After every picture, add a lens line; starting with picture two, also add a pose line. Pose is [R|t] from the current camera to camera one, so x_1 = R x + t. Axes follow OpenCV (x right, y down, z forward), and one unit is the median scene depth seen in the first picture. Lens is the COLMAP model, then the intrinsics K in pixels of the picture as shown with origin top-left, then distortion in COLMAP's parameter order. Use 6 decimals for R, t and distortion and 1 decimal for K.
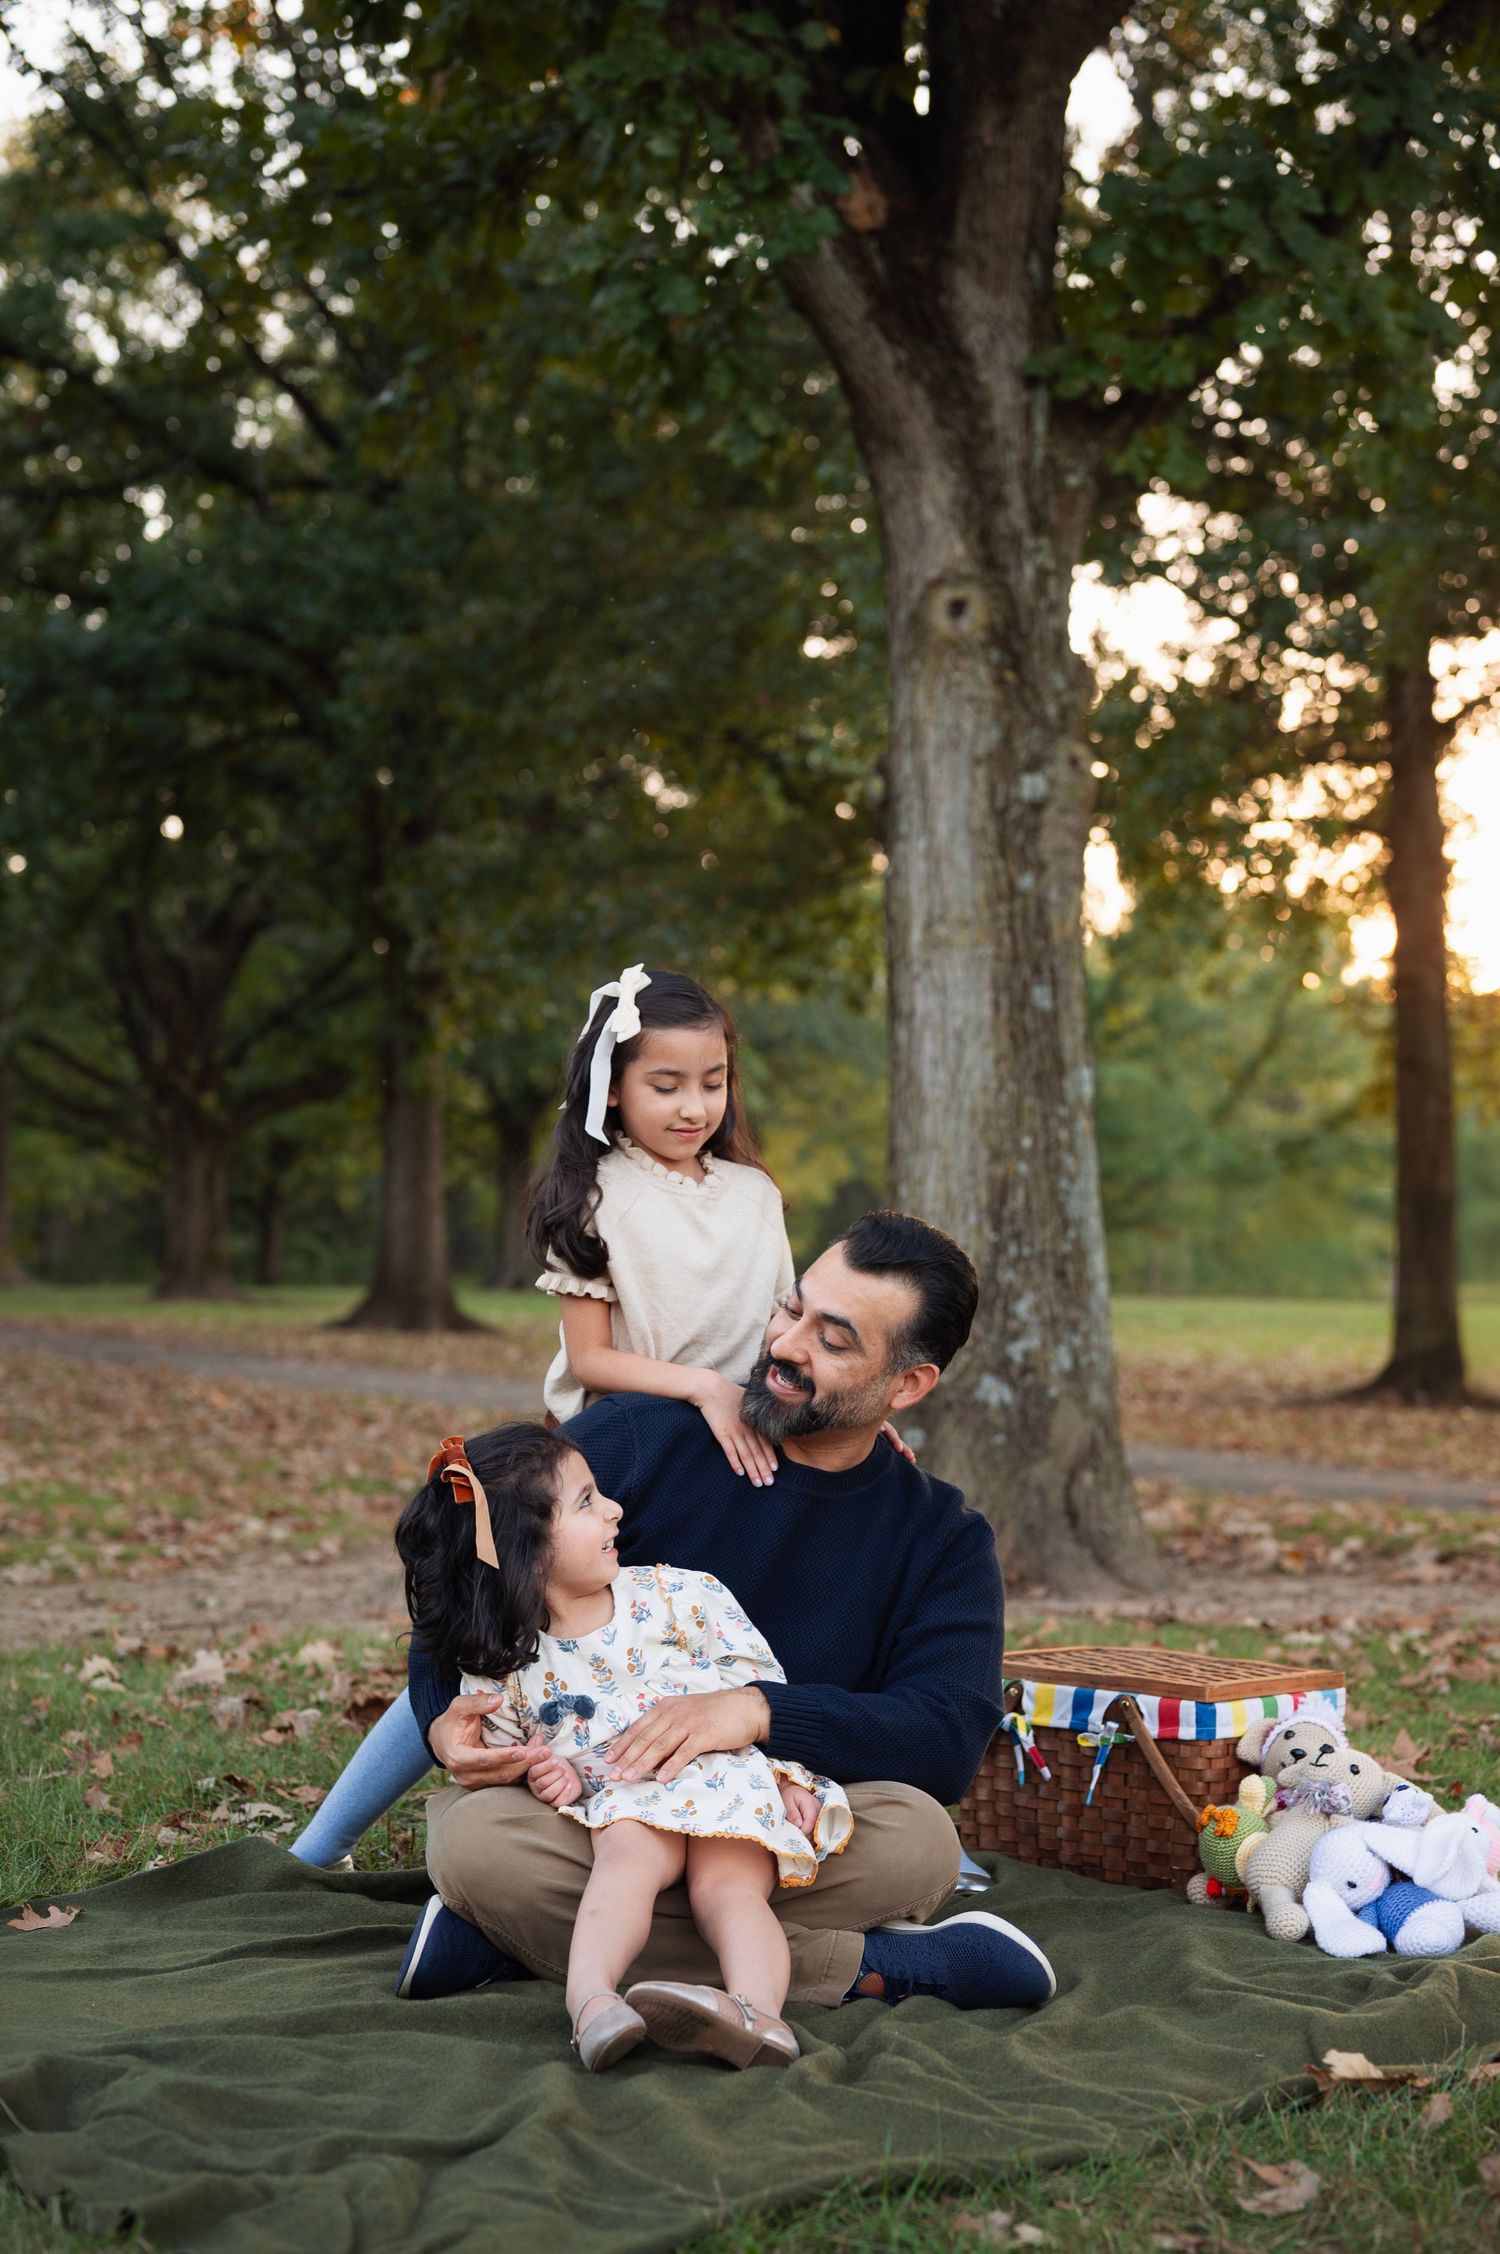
lens RADIAL K [[3201.6, 0, 765.4], [0, 3201.6, 1175.3], [0, 0, 1]] dist [-0.004565, 0.029269]
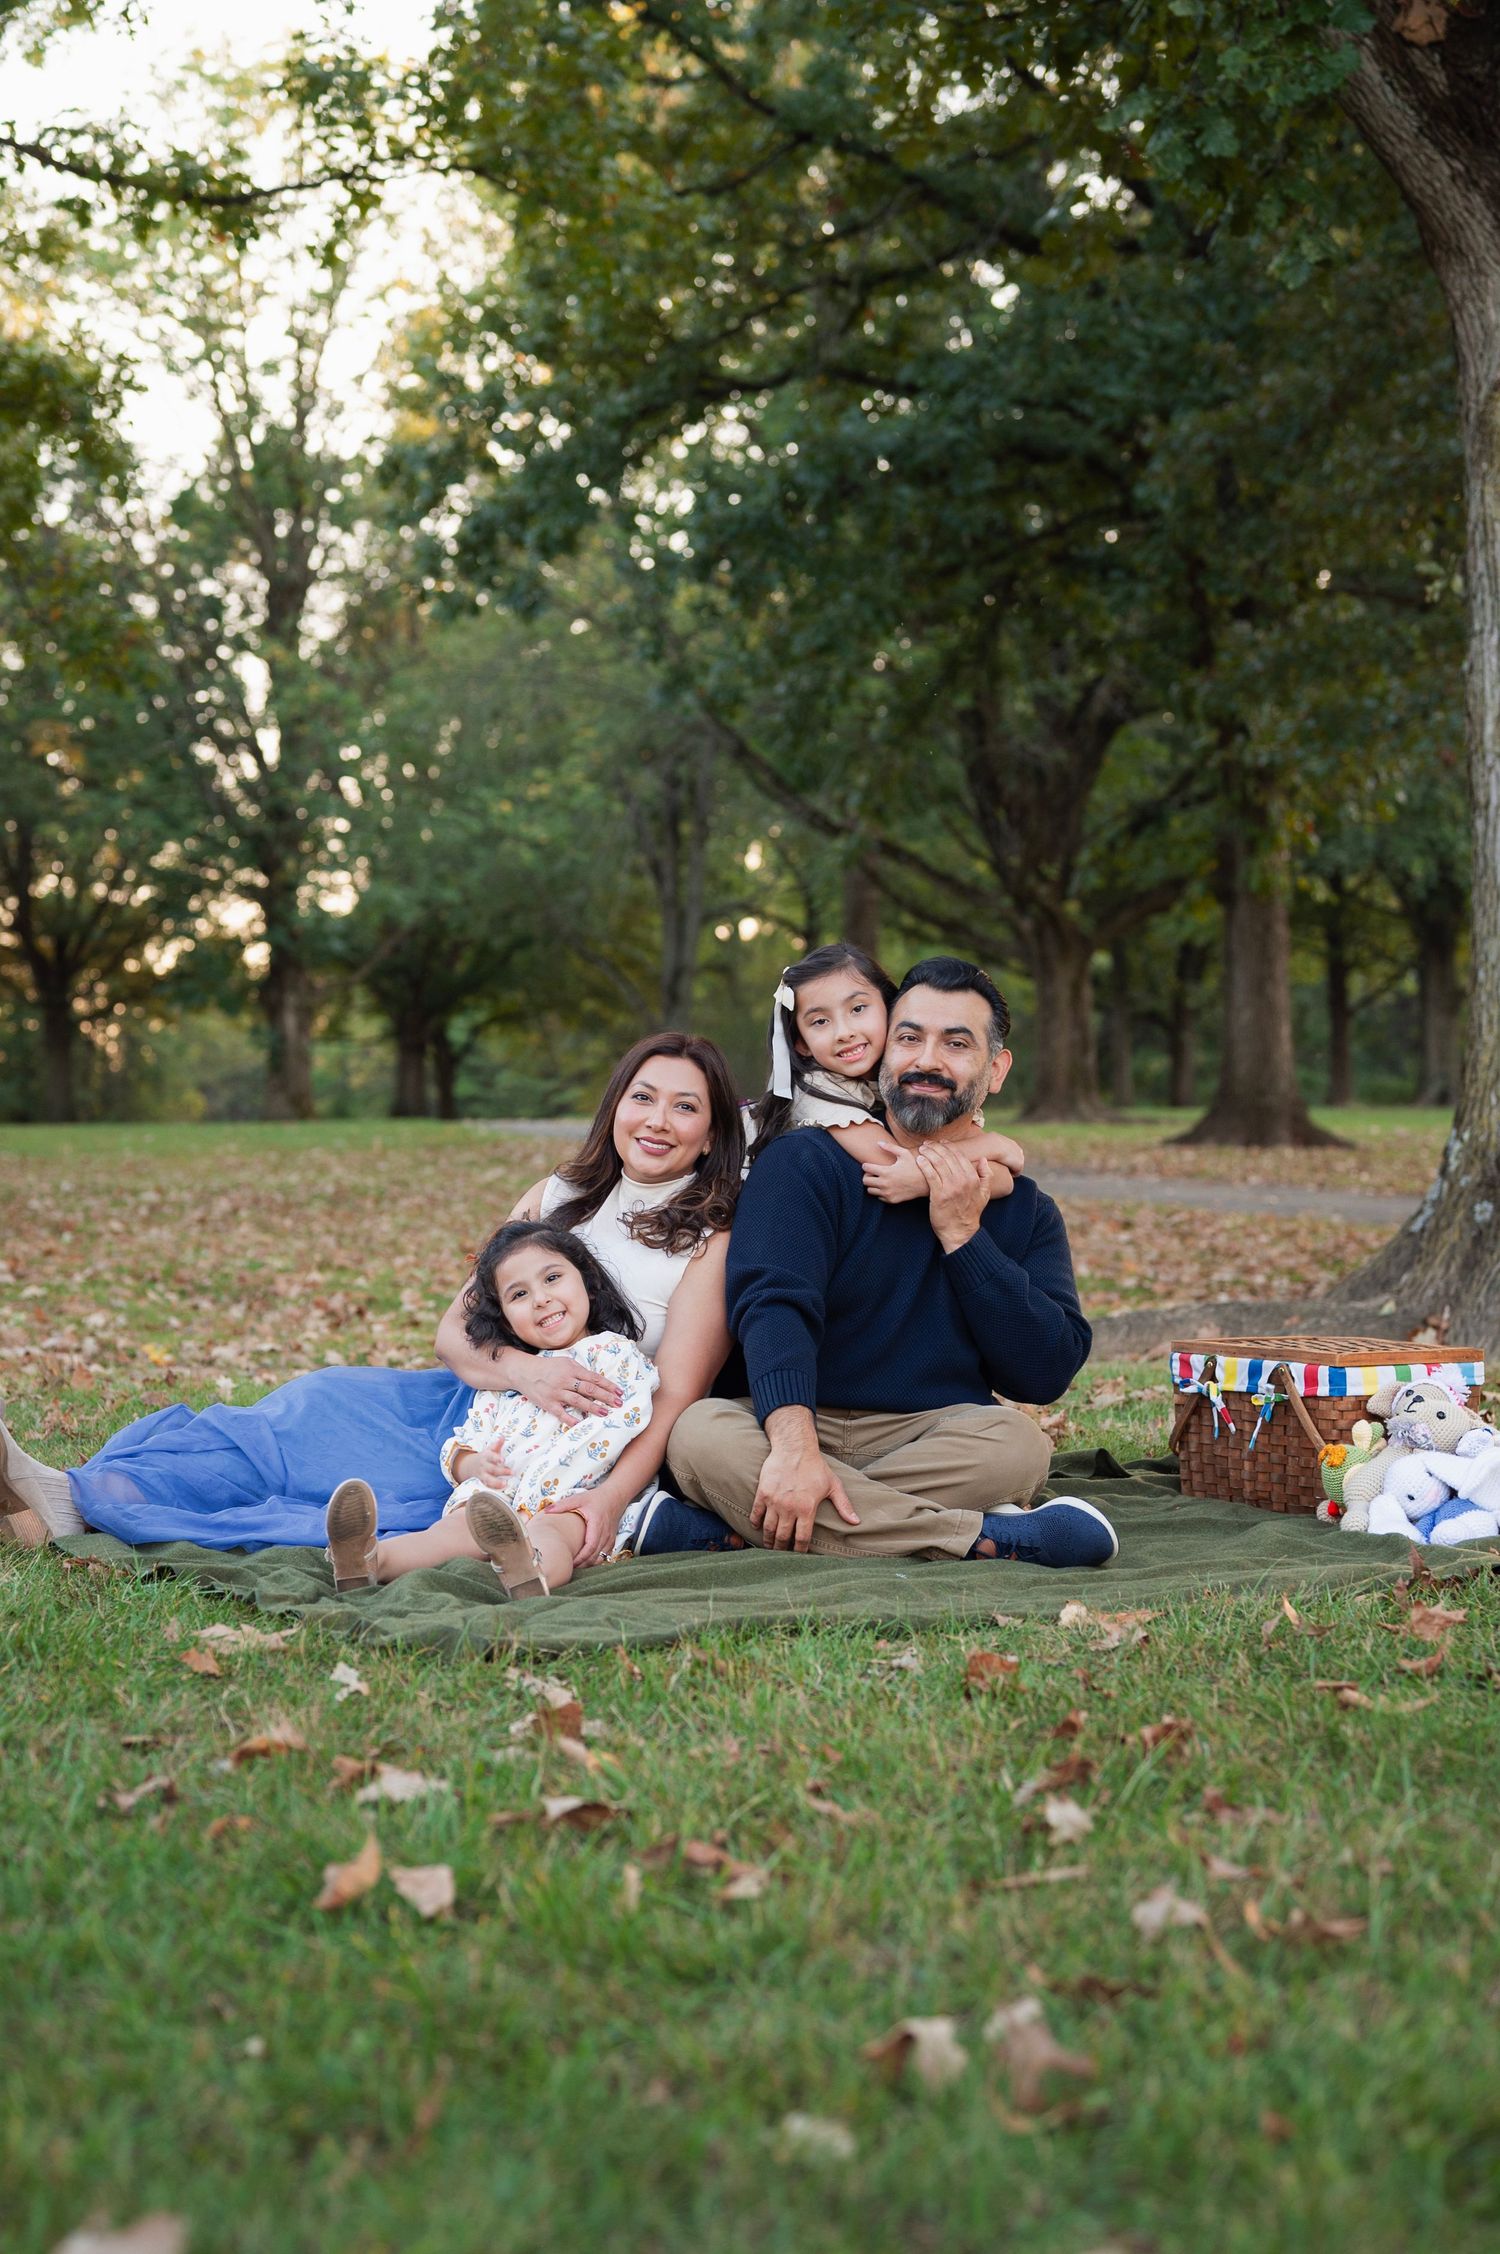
lens RADIAL K [[3549.2, 0, 750.0], [0, 3549.2, 1127.0], [0, 0, 1]] dist [-0.000349, 0.035264]
pose [[0.961557, -0.023964, -0.273556, 0.127045], [0.034916, 0.998769, 0.035239, 0.005082], [0.272375, -0.043435, 0.961210, -0.173665]]
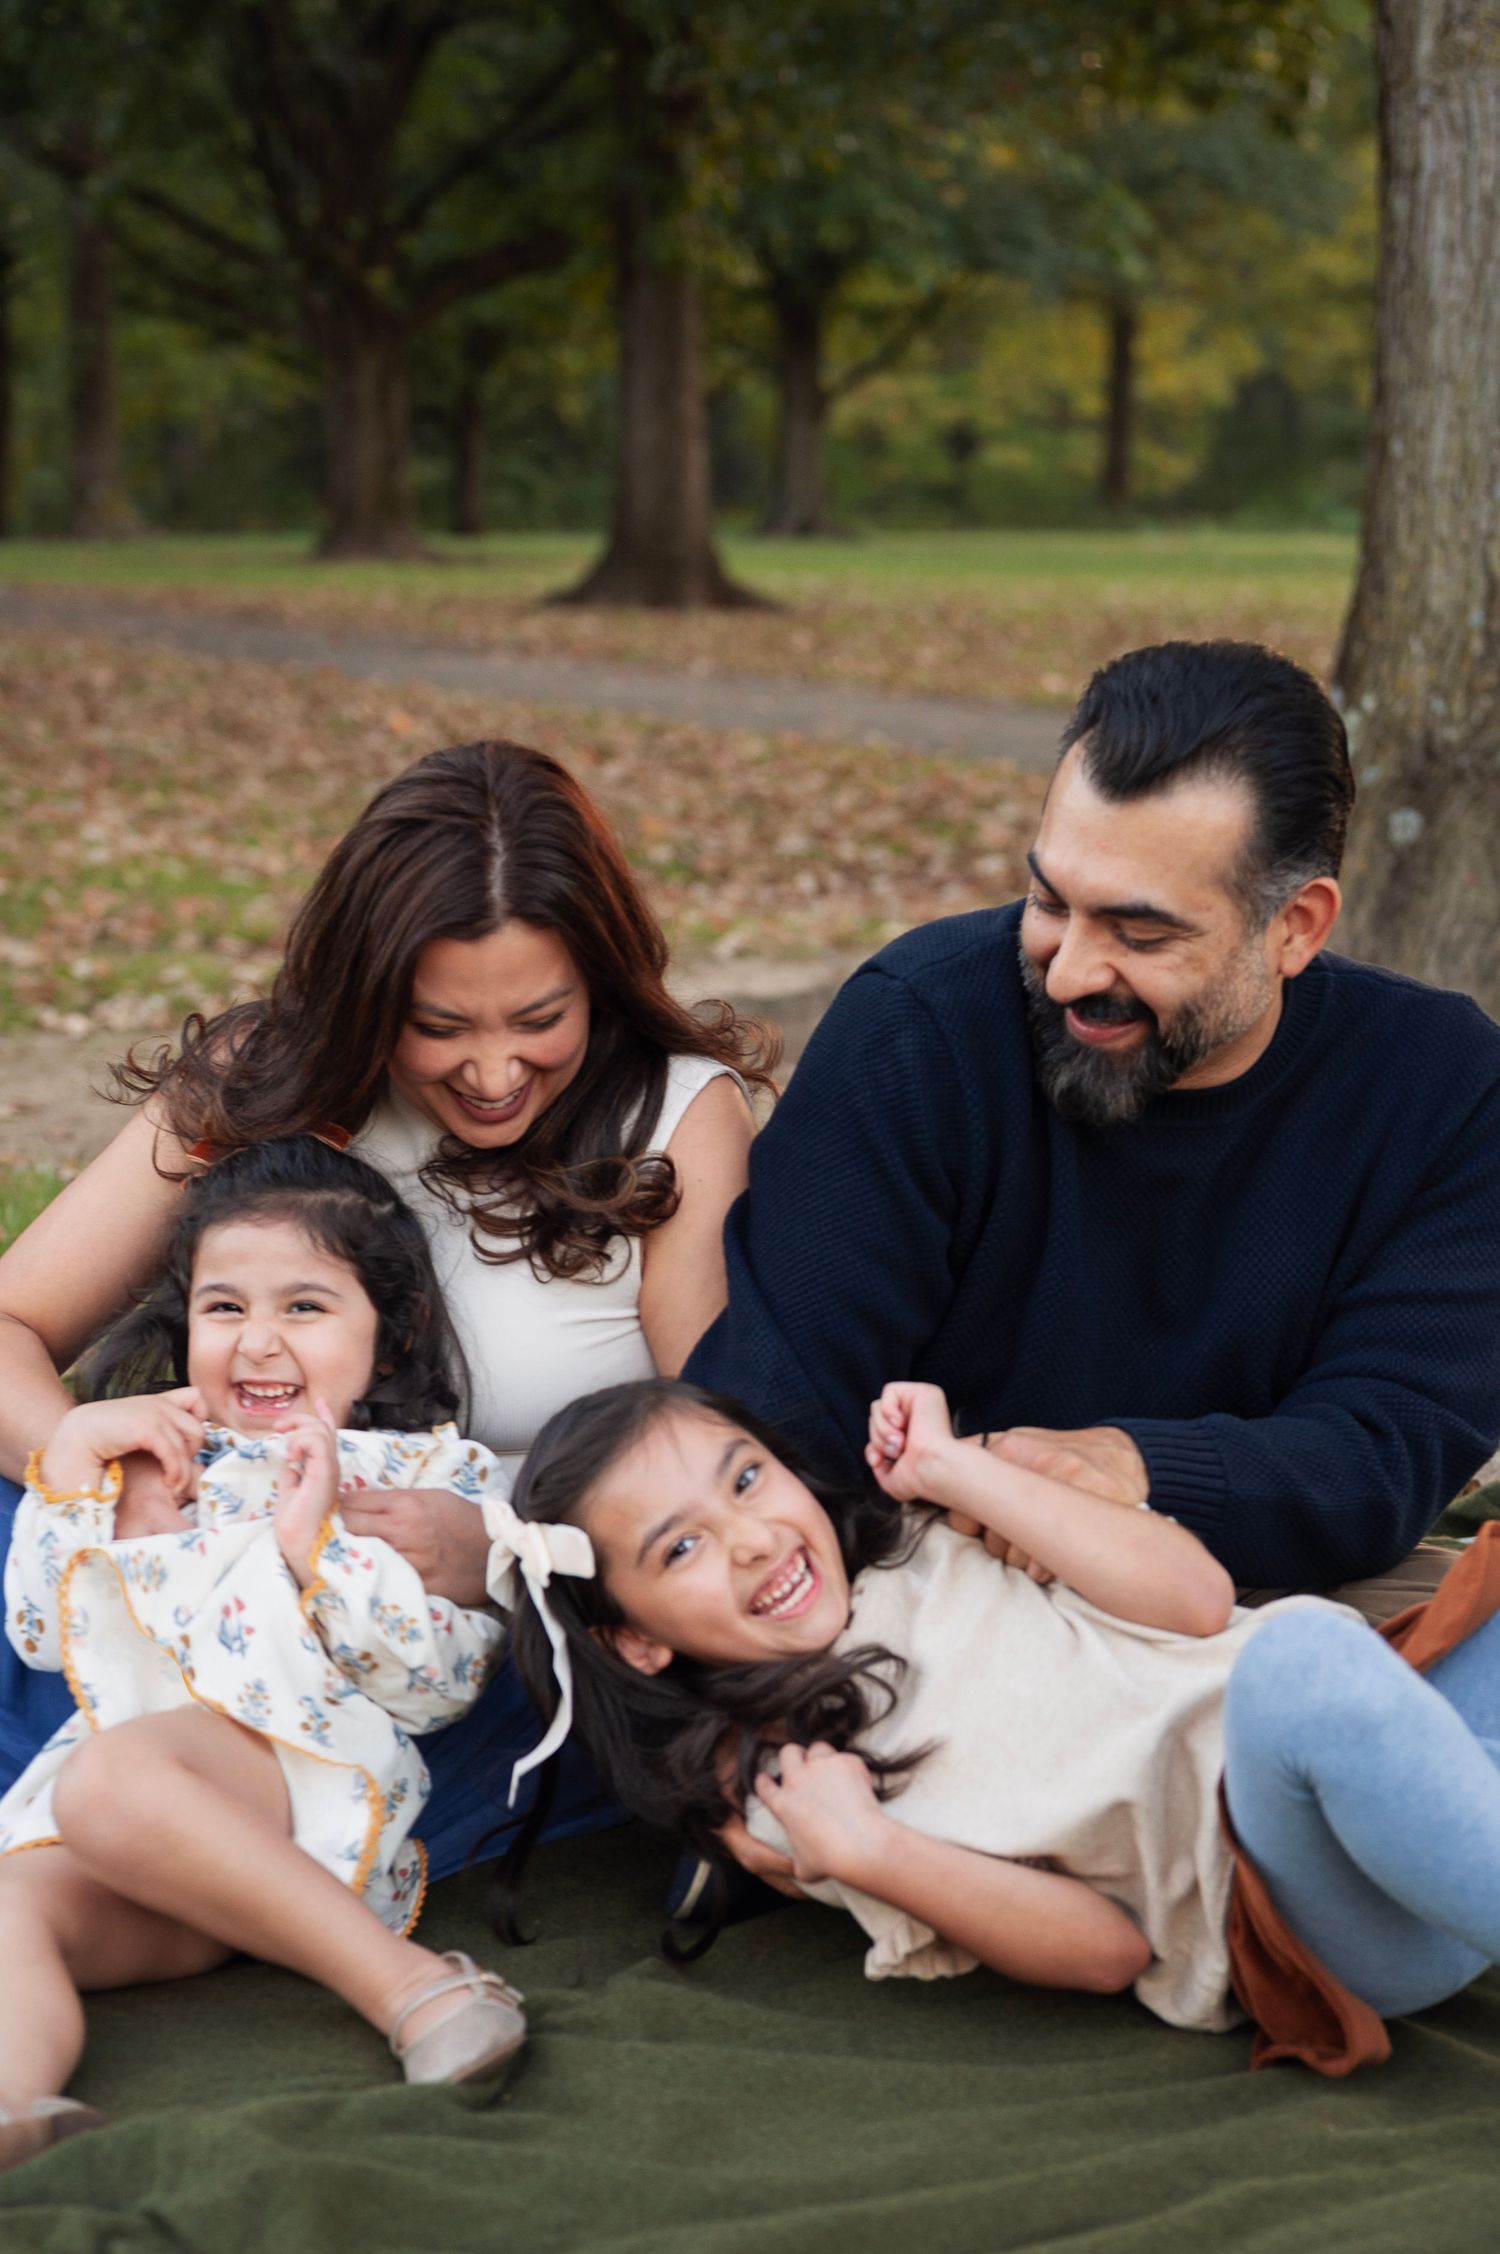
lens RADIAL K [[4261.6, 0, 738.5], [0, 4261.6, 1369.4], [0, 0, 1]] dist [0.033844, -0.054579]
pose [[0.995737, 0.008952, -0.091799, -0.009865], [0.012201, 0.973748, 0.227303, -0.011886], [0.091424, -0.227454, 0.969488, 0.080320]]
